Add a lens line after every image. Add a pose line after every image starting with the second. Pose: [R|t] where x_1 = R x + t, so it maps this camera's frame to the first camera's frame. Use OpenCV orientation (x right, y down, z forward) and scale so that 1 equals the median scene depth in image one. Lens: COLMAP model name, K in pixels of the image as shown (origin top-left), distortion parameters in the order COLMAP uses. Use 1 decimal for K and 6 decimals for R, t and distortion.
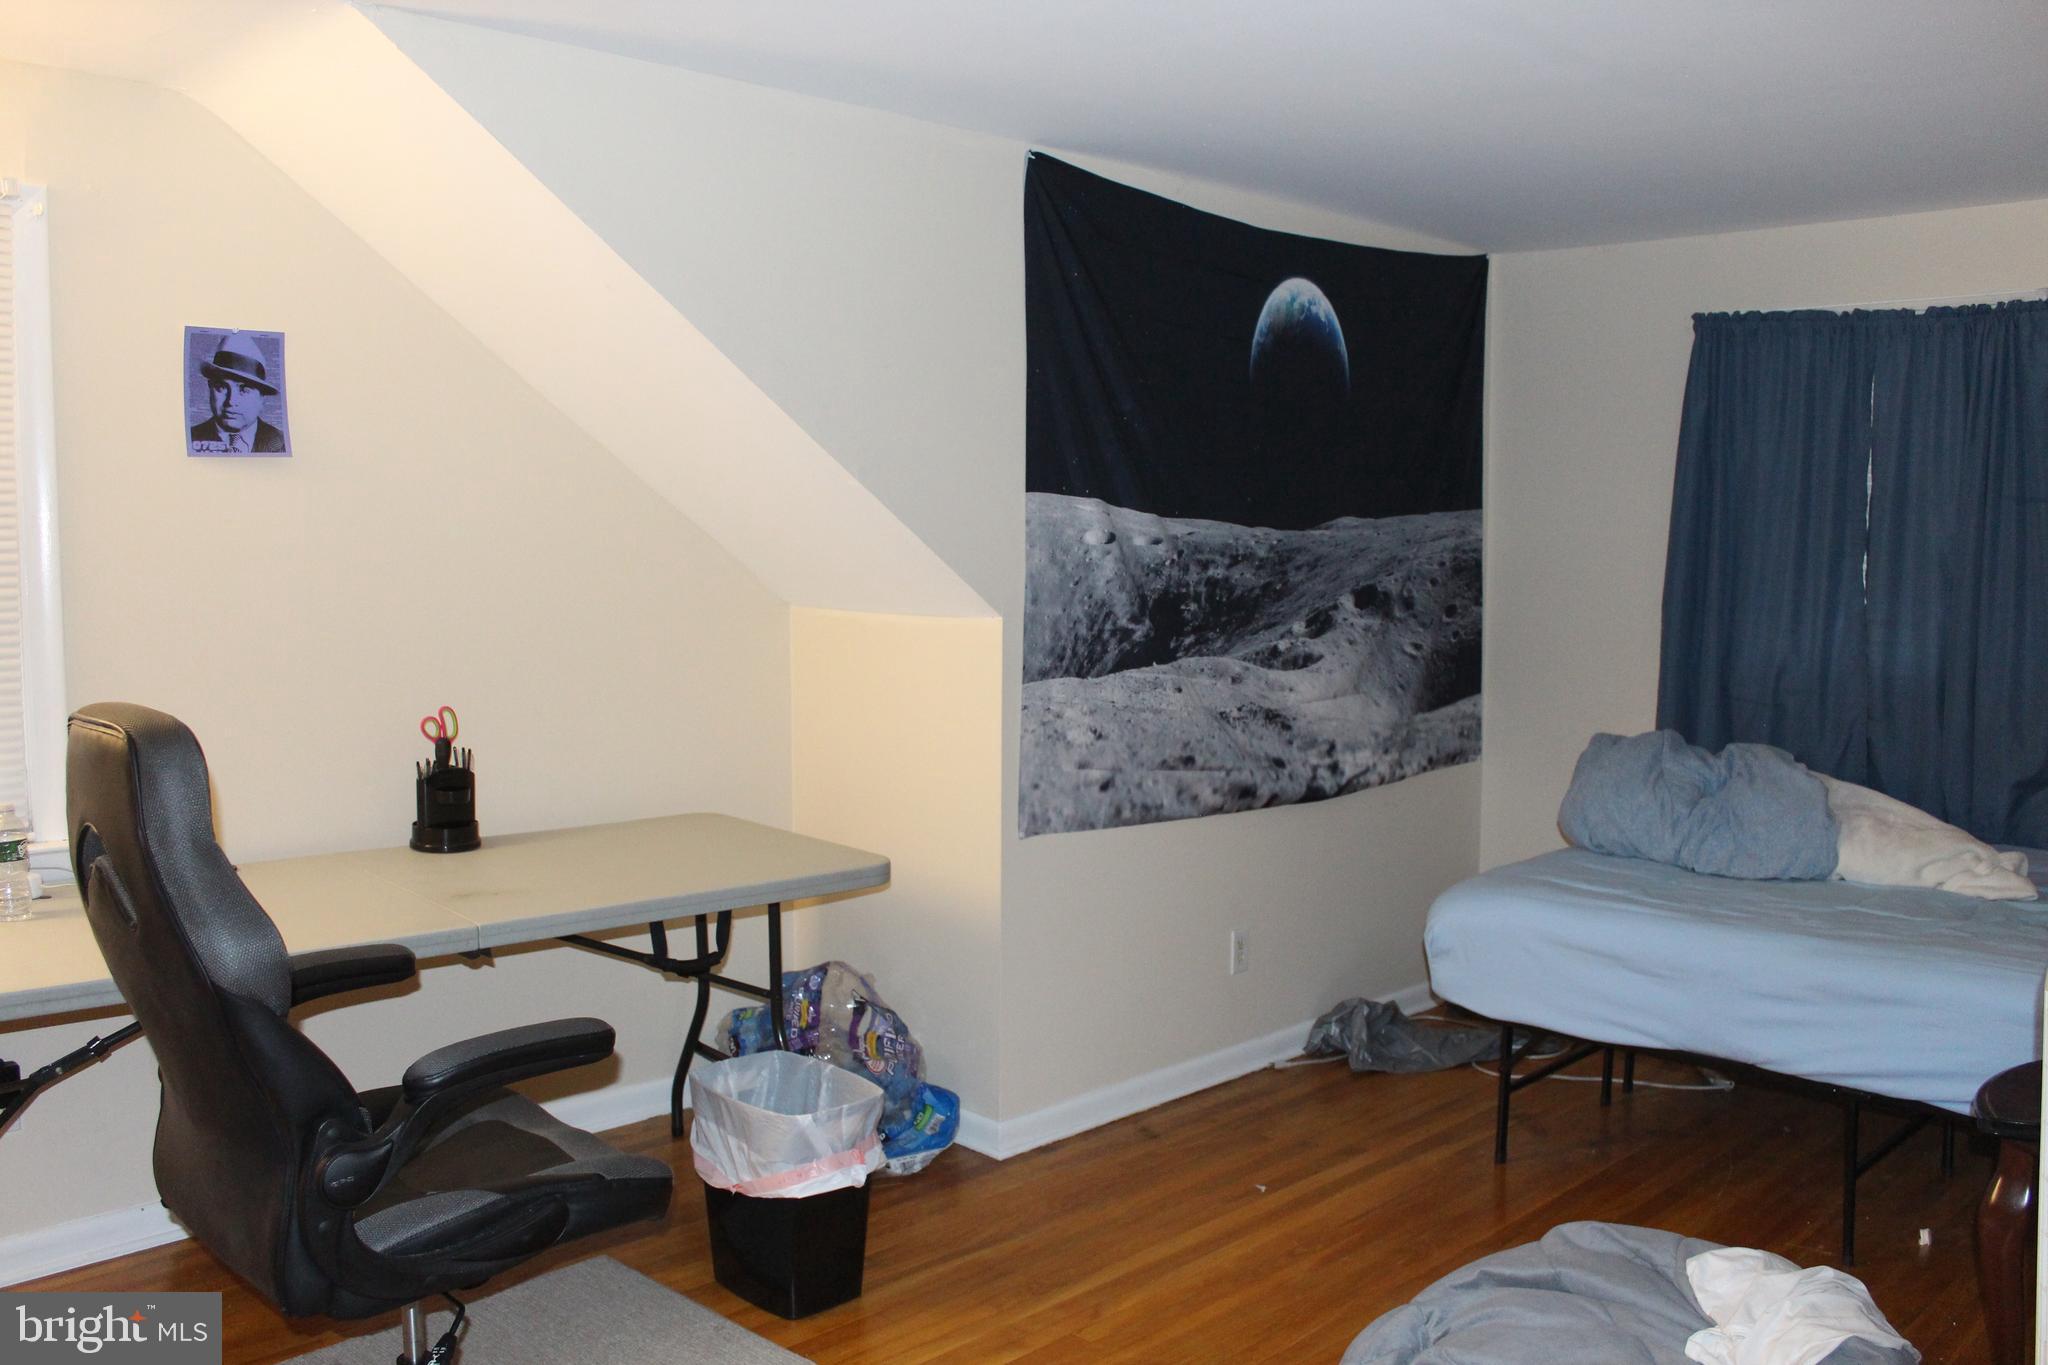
lens RADIAL K [[1729.3, 0, 1049.1], [0, 1729.3, 683.7], [0, 0, 1]] dist [-0.174564, 0.152194]
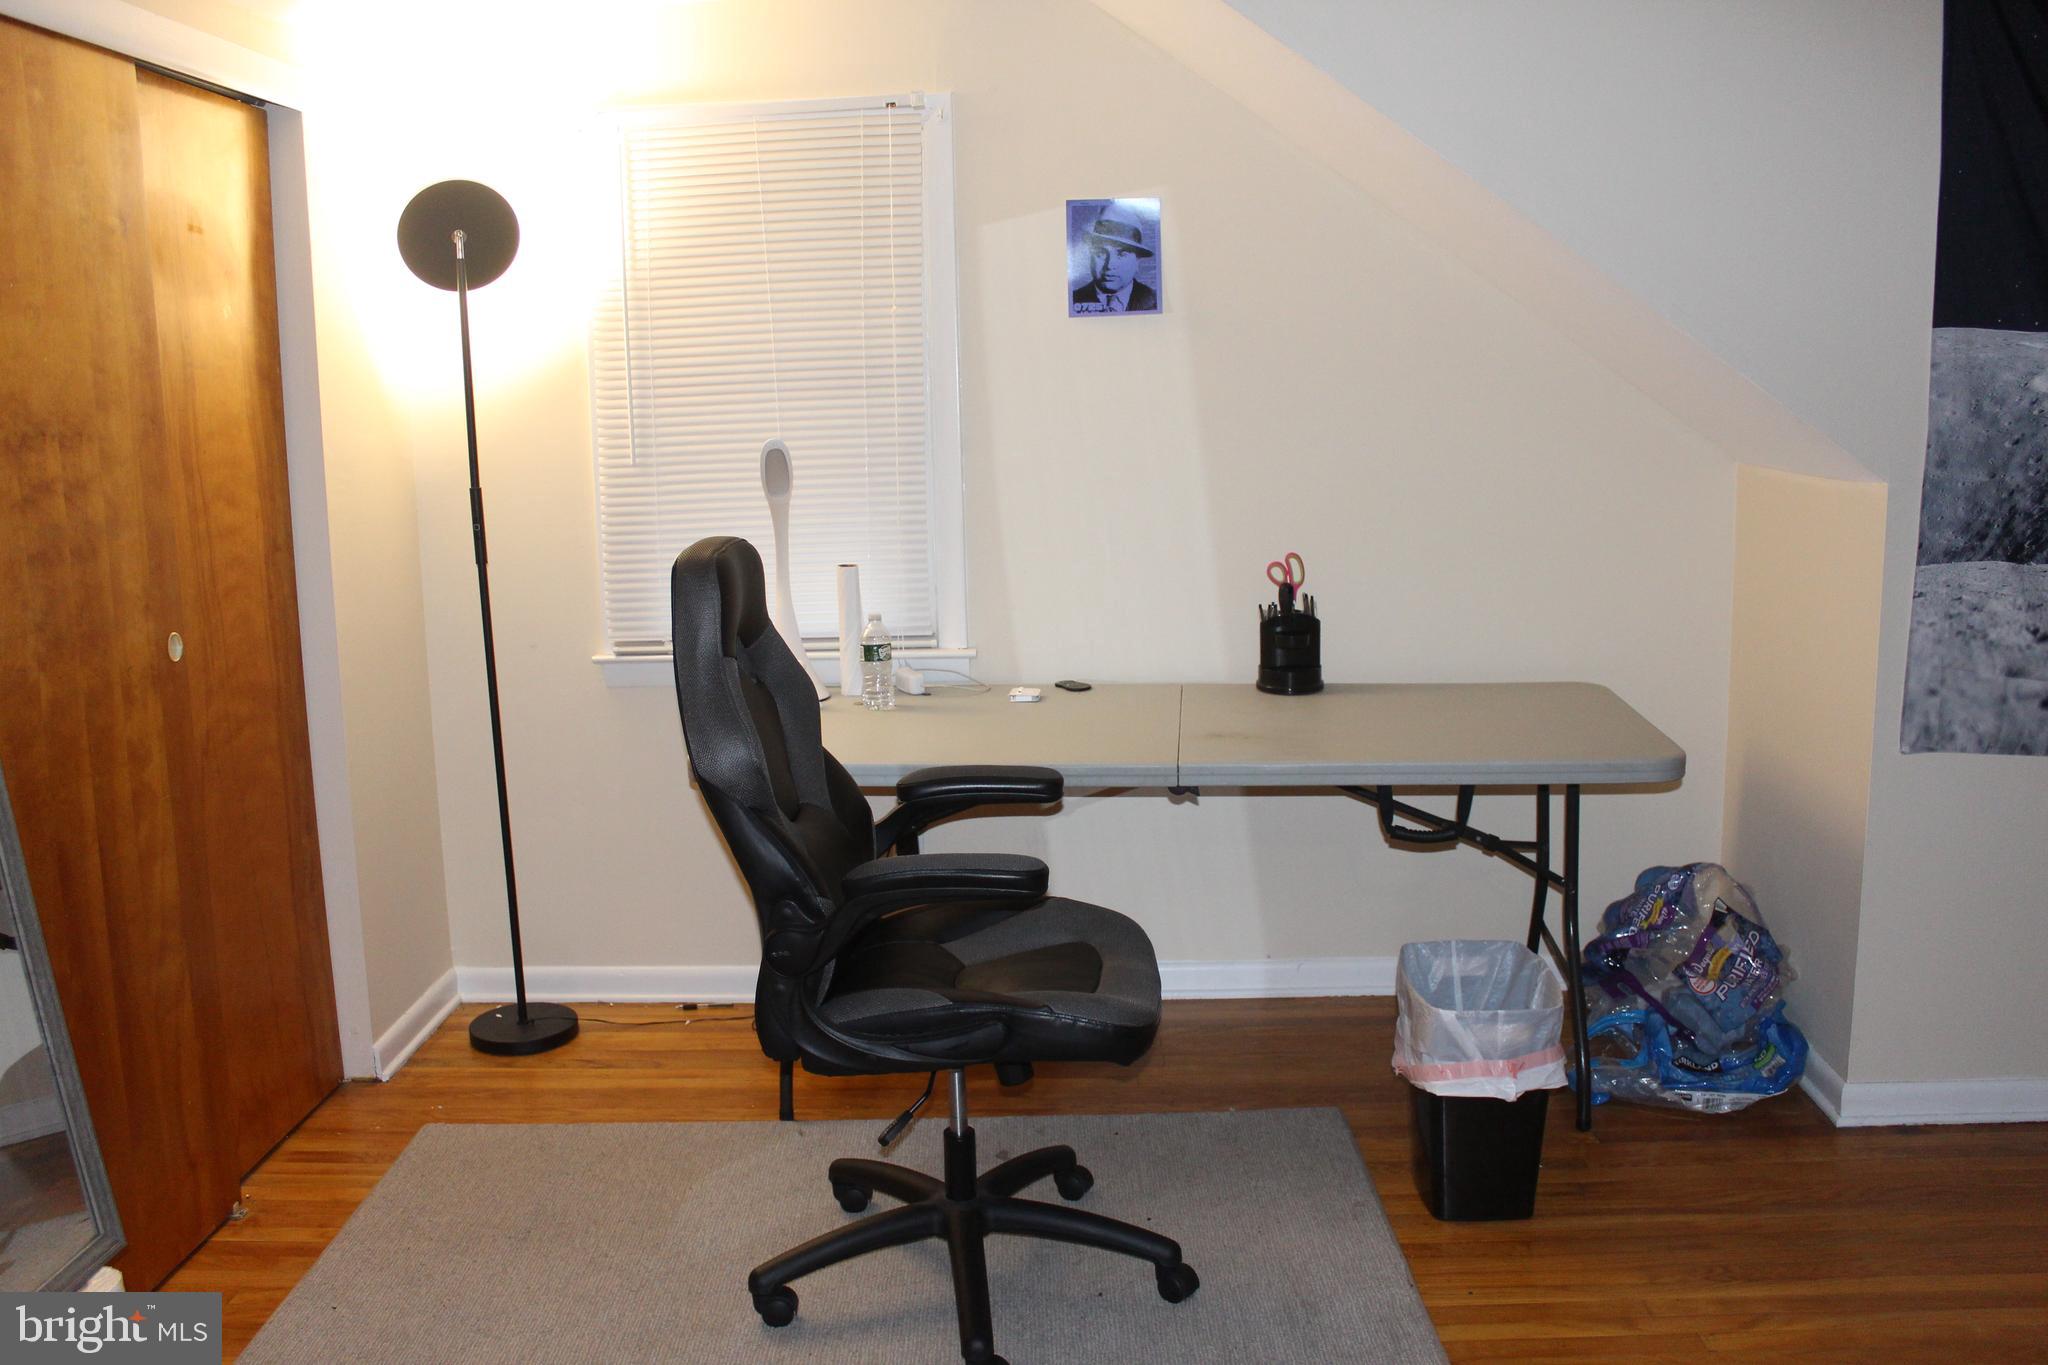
lens RADIAL K [[1729.3, 0, 1049.1], [0, 1729.3, 683.7], [0, 0, 1]] dist [-0.174564, 0.152194]
pose [[0.682561, 0.105013, -0.723245, 0.299732], [-0.038666, 0.993426, 0.107752, -0.014258], [0.729805, -0.045583, 0.682134, 0.173612]]
